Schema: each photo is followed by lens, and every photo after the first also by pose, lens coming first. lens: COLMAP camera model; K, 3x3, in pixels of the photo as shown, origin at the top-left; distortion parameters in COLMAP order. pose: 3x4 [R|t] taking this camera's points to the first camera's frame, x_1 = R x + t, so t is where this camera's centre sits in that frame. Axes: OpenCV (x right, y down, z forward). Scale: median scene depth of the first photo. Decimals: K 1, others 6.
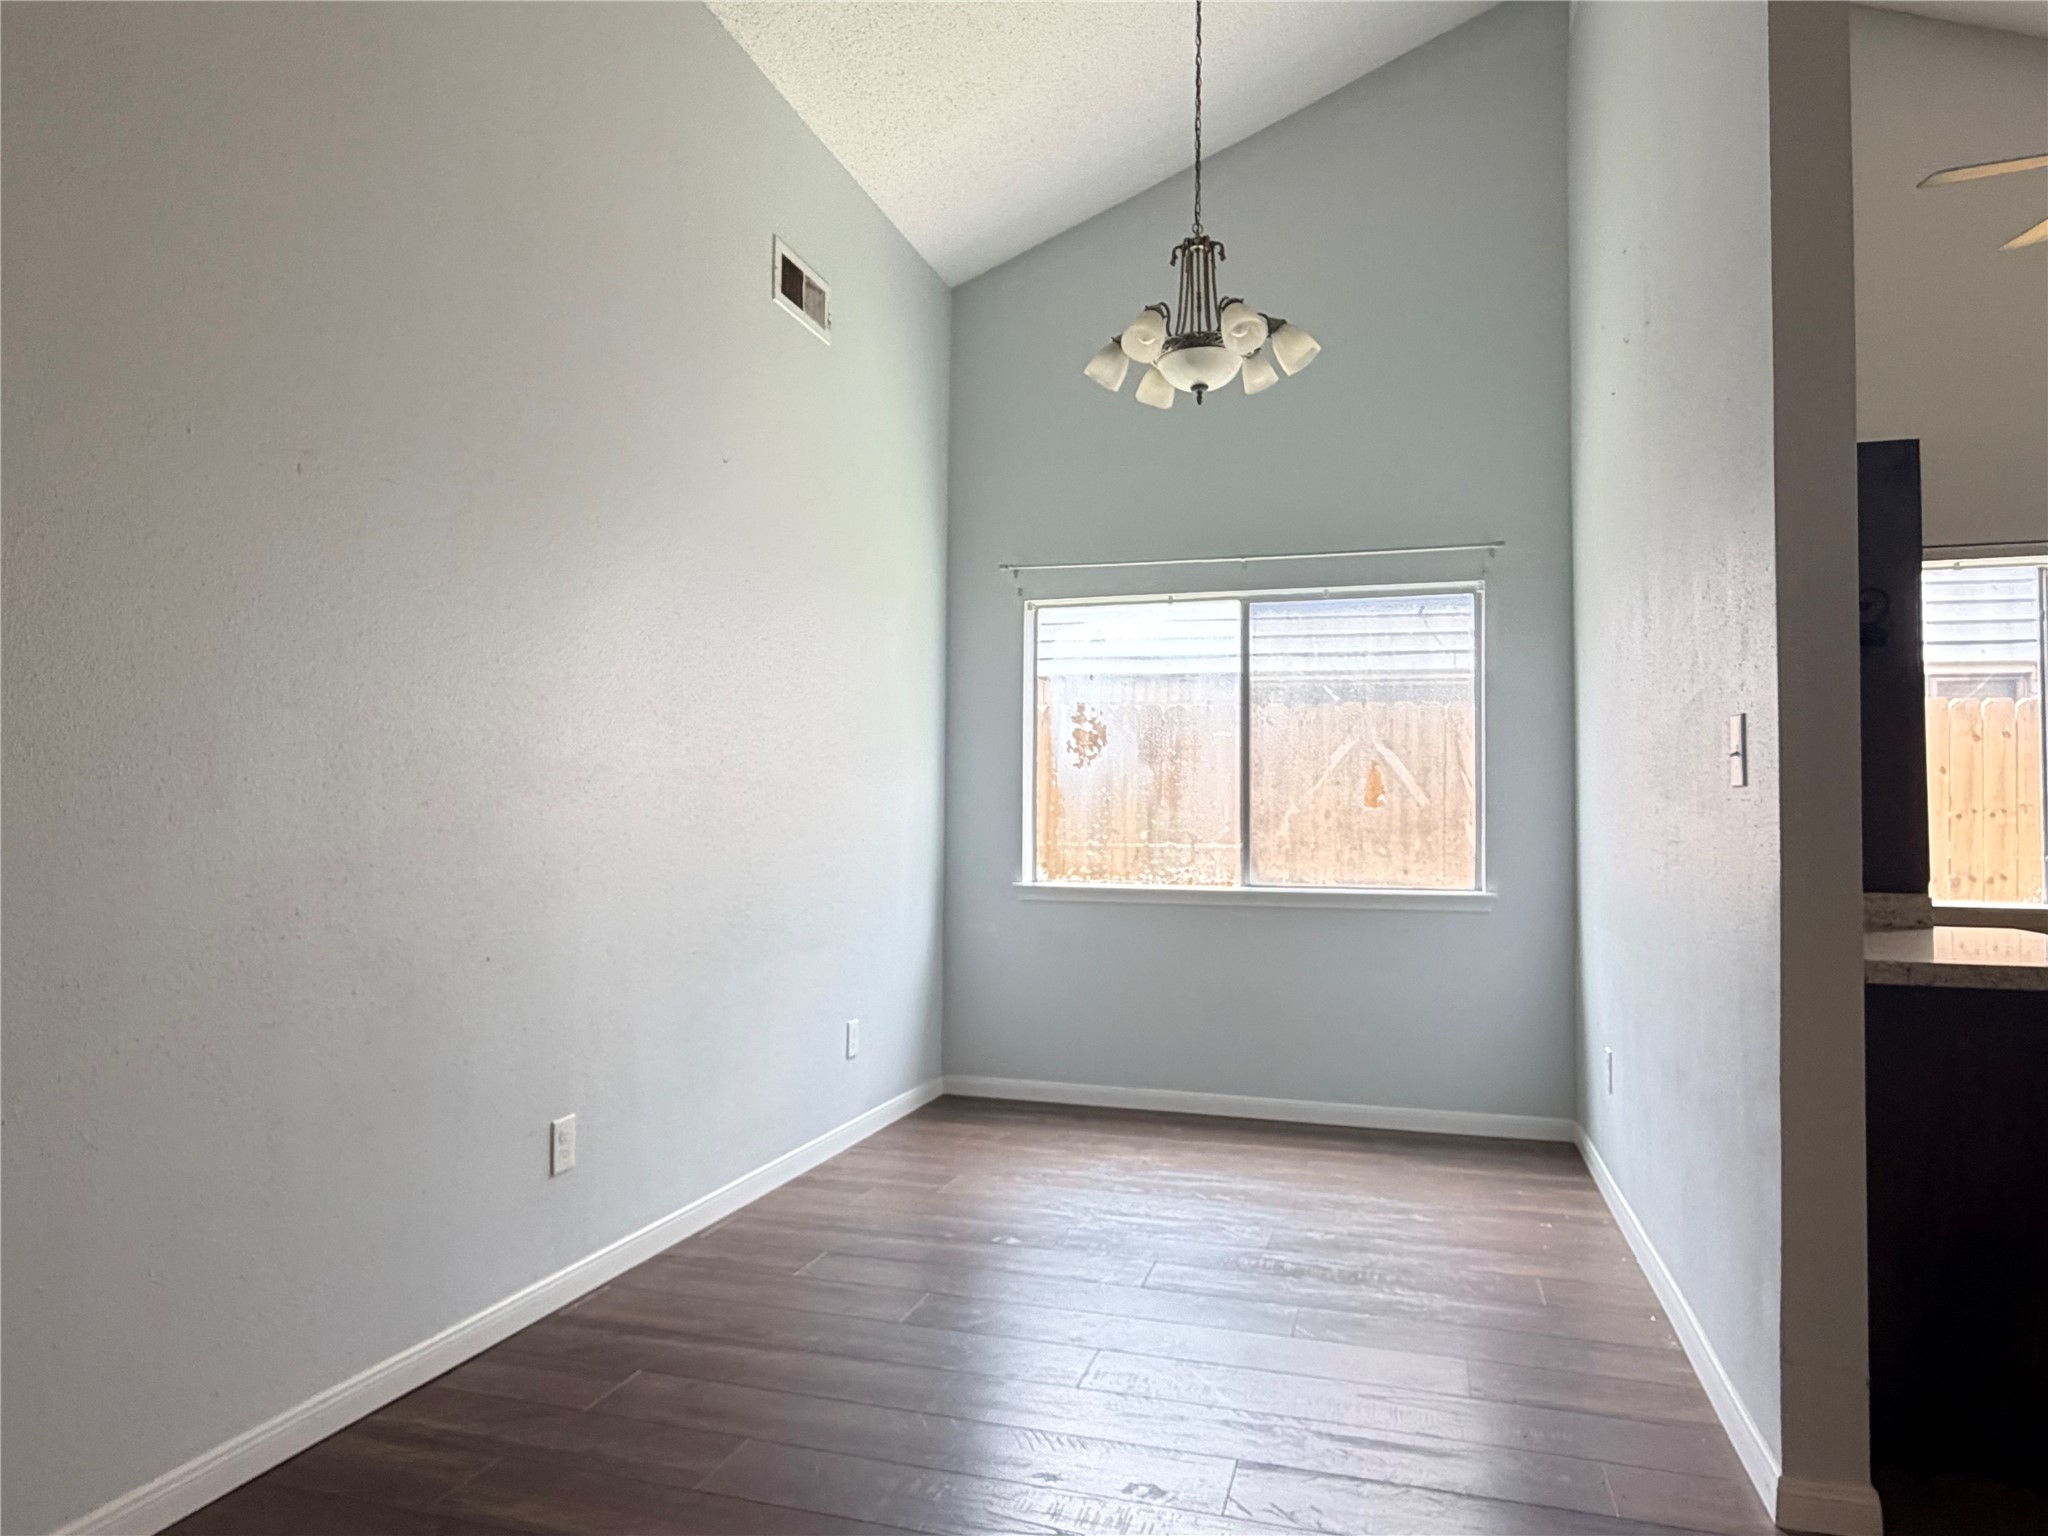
lens RADIAL K [[1266.4, 0, 1030.5], [0, 1266.4, 777.9], [0, 0, 1]] dist [-0.030712, 0.001746]
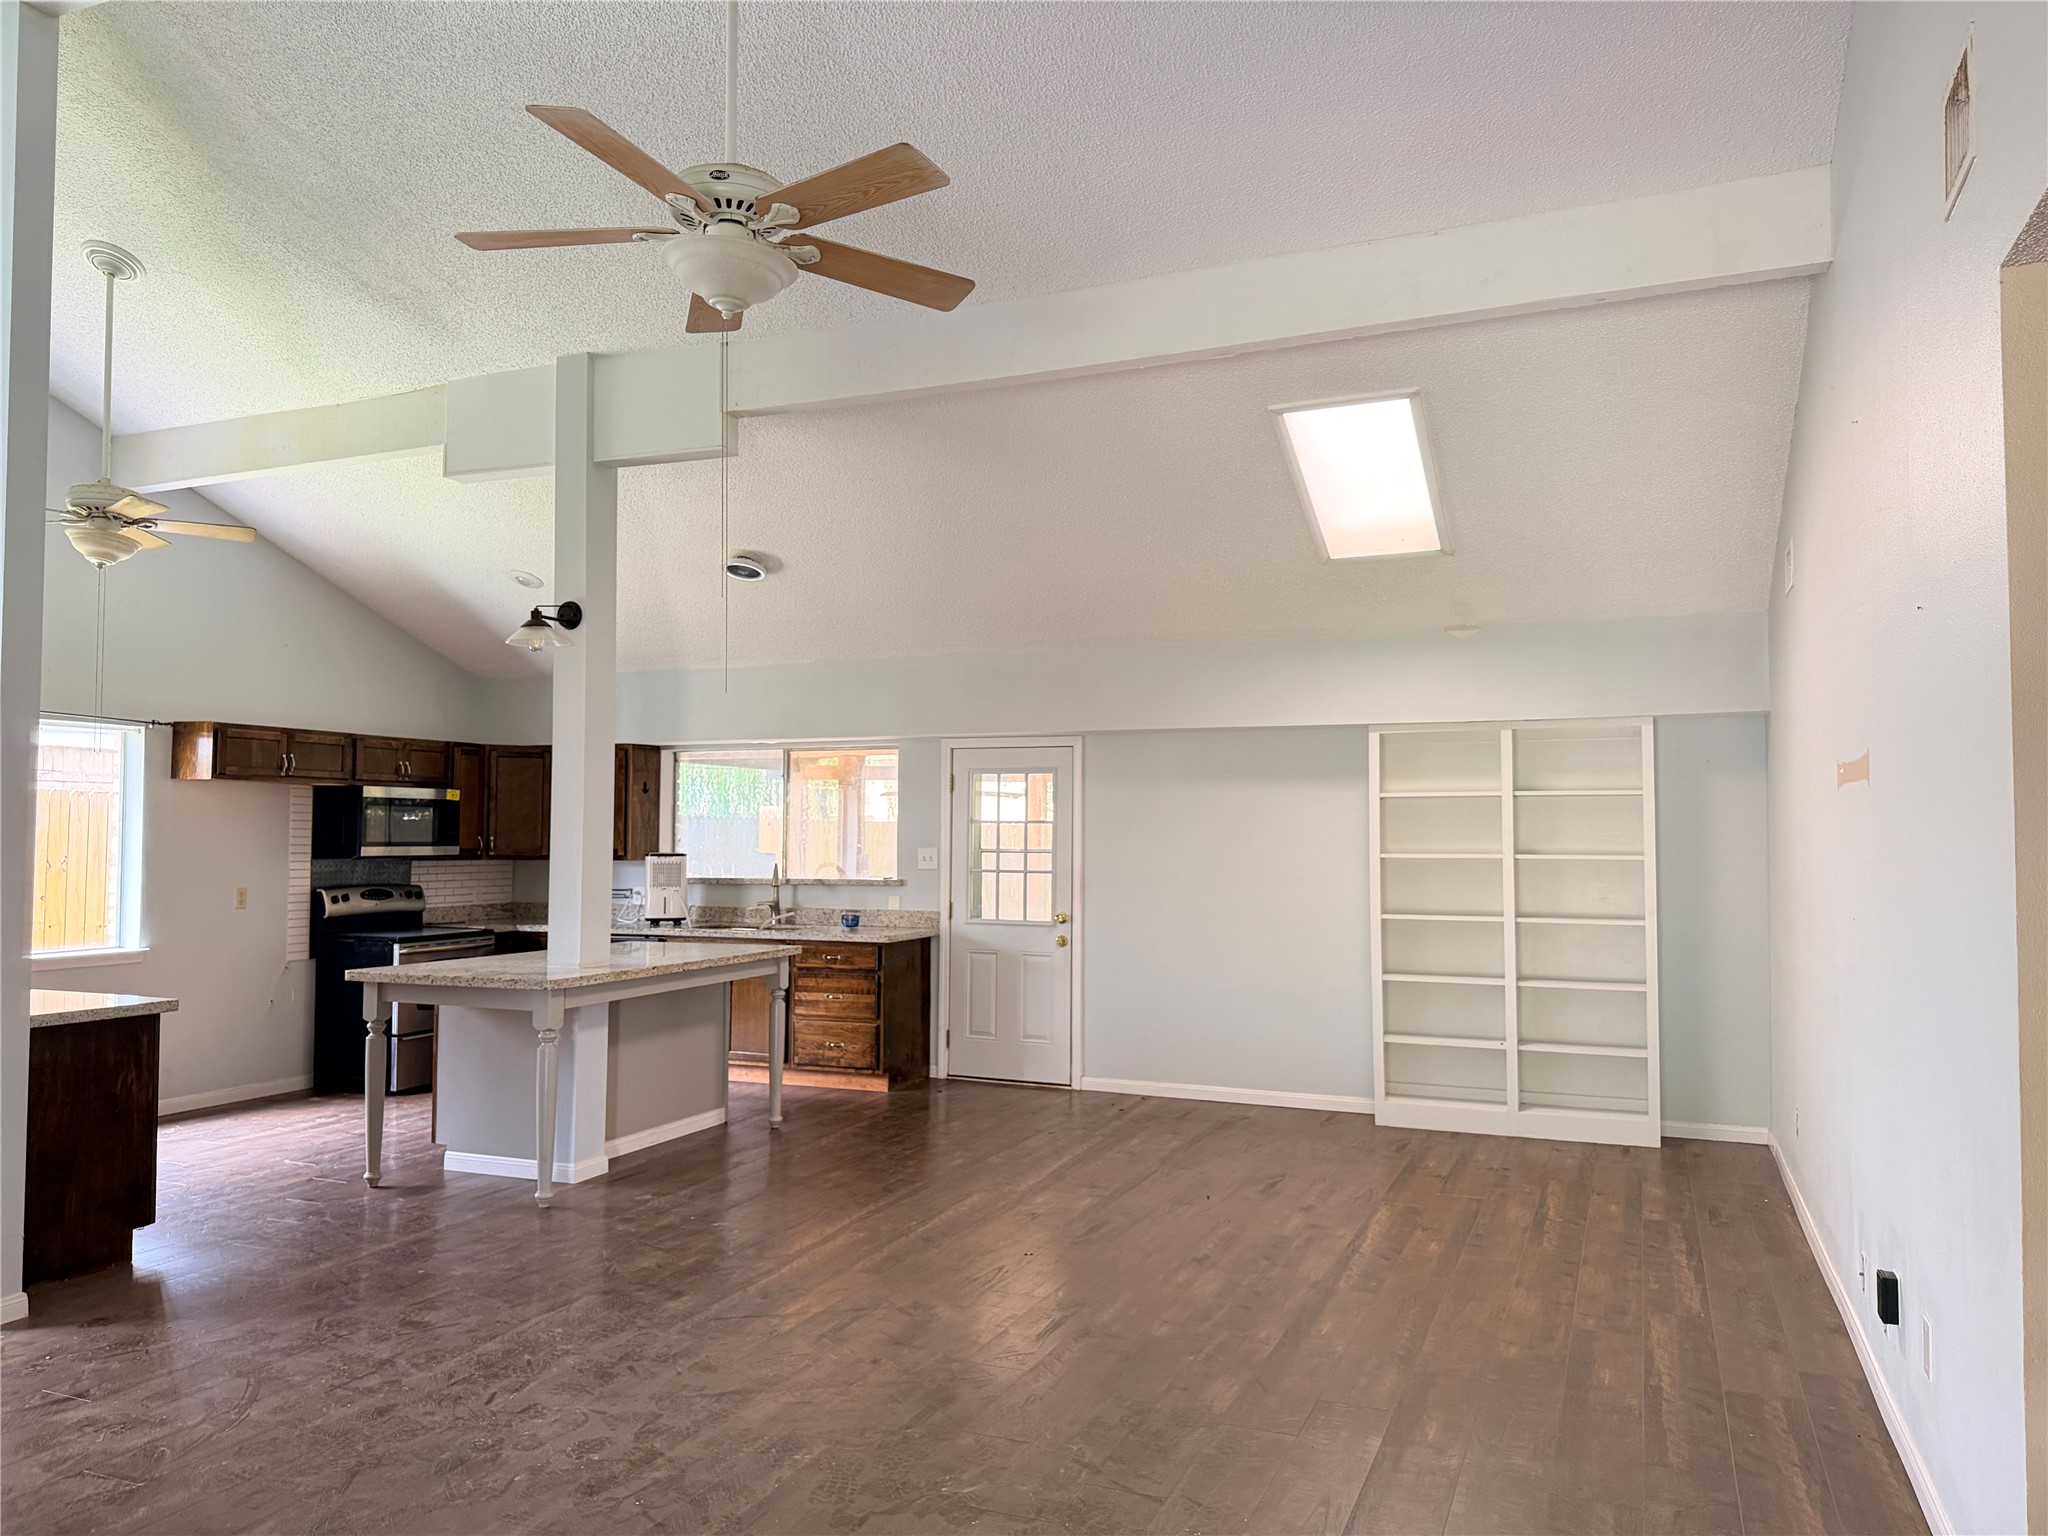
lens RADIAL K [[1448.6, 0, 1028.7], [0, 1448.6, 774.8], [0, 0, 1]] dist [0.059164, -0.070374]
pose [[0.113847, 0.033930, 0.992919, -0.570293], [-0.036048, 0.998900, -0.030001, -0.086036], [-0.992844, -0.032377, 0.114945, -0.313118]]
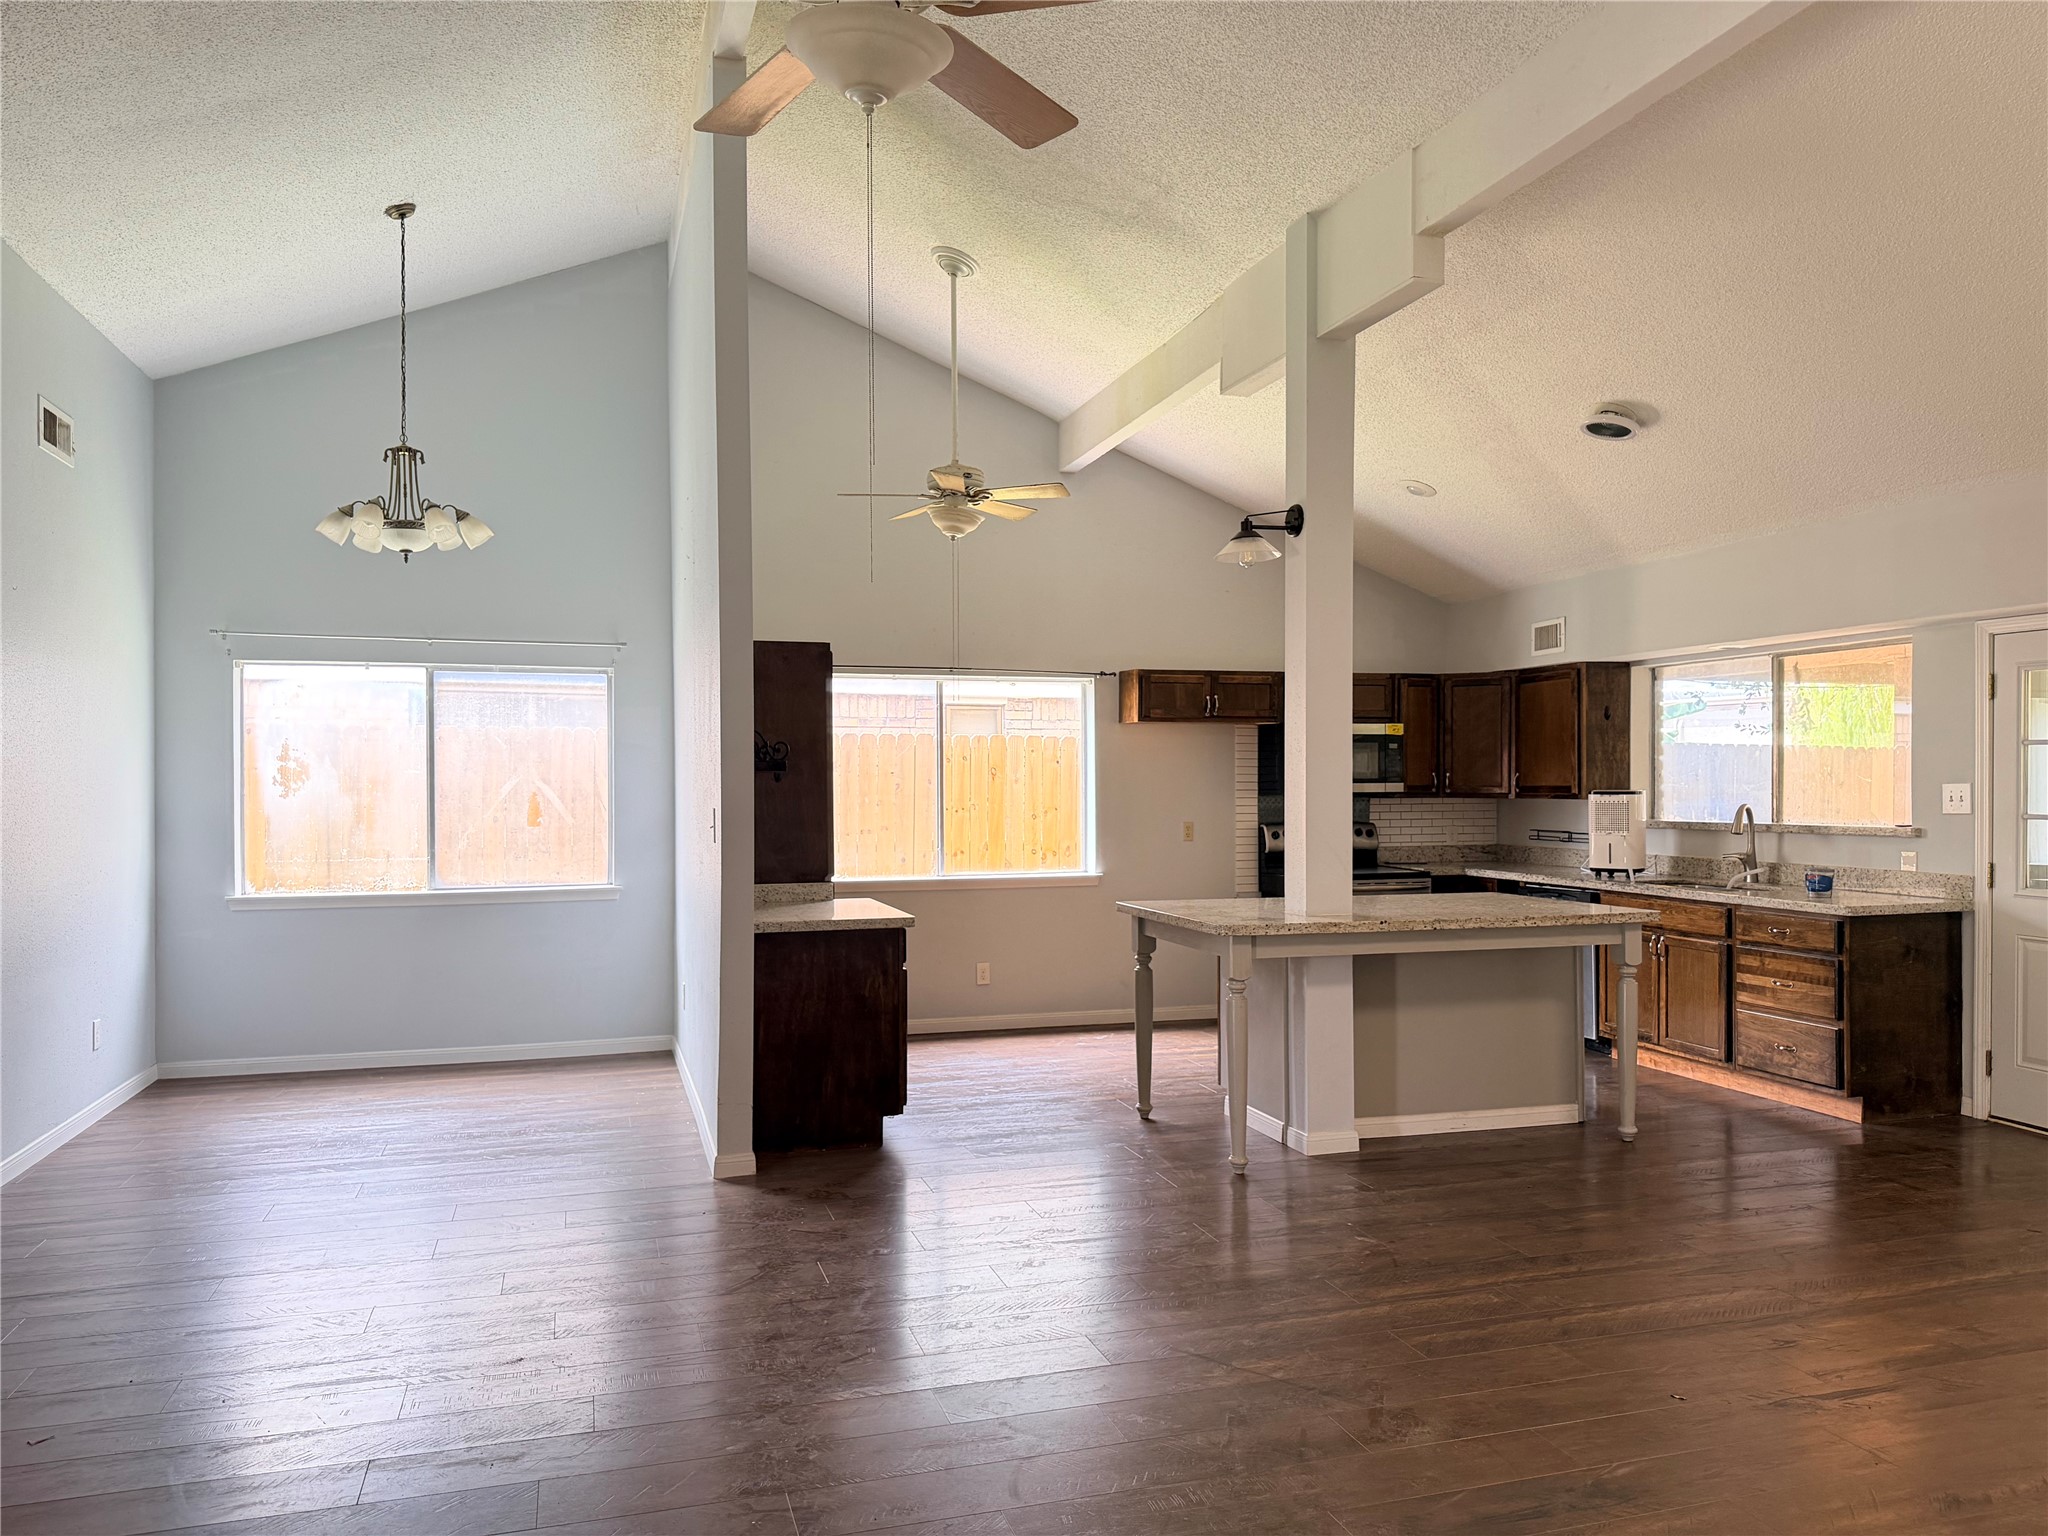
lens RADIAL K [[1448.6, 0, 1012.0], [0, 1448.6, 779.7], [0, 0, 1]] dist [0.059164, -0.070374]
pose [[0.839564, -0.011809, 0.543132, -0.149315], [-0.006949, 0.999448, 0.032472, -0.082787], [-0.543216, -0.031036, 0.839019, -0.601101]]
